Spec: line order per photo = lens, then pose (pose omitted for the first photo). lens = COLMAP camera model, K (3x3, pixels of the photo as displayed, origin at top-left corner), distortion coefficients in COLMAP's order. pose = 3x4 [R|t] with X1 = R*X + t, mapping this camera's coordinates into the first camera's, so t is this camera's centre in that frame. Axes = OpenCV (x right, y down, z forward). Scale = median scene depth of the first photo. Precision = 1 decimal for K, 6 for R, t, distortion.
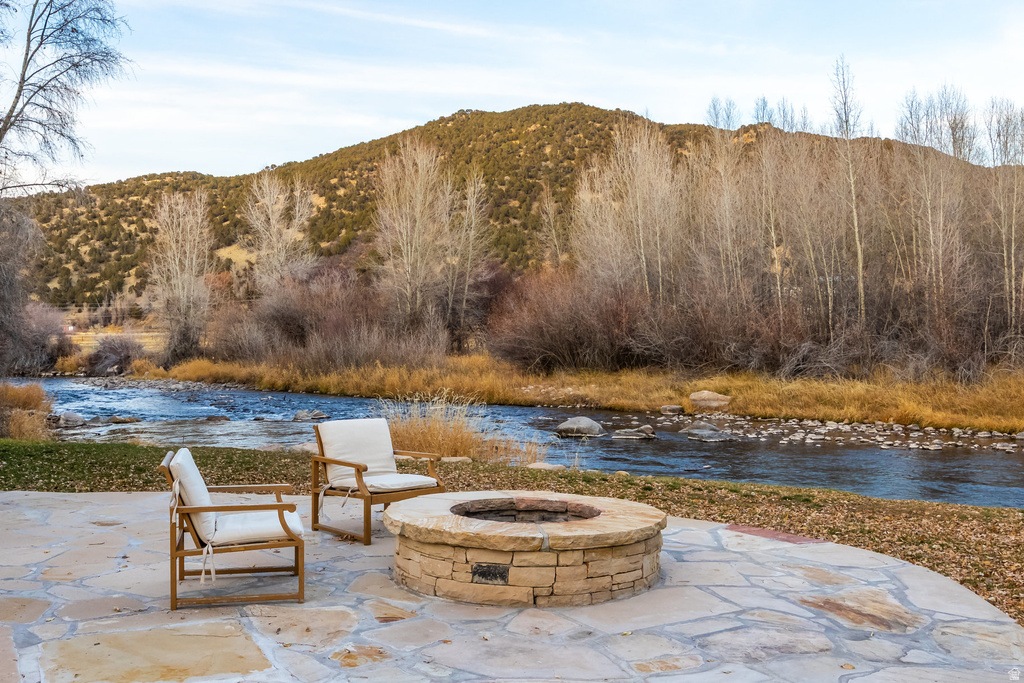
lens RADIAL K [[974.4, 0, 513.5], [0, 974.4, 356.5], [0, 0, 1]] dist [0.024883, -0.000452]
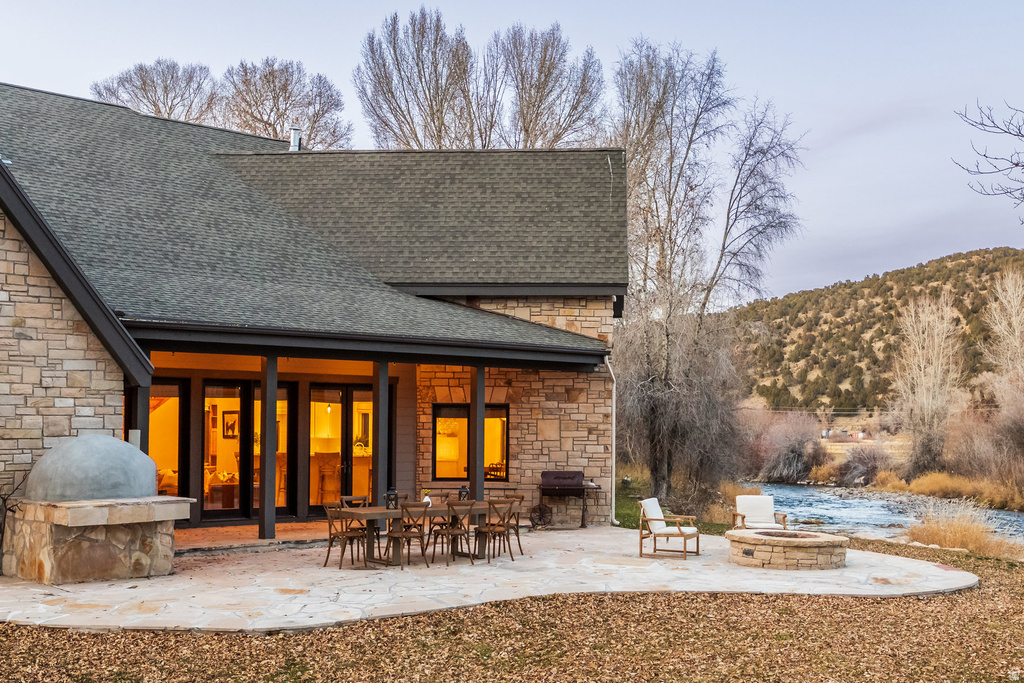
lens RADIAL K [[1201.8, 0, 495.0], [0, 1201.8, 429.5], [0, 0, 1]] dist [0.007710, 0.028328]
pose [[0.745230, 0.012837, -0.666684, 0.119181], [-0.035592, 0.999155, -0.020547, 0.000068], [0.665857, 0.039041, 0.745057, -0.131502]]
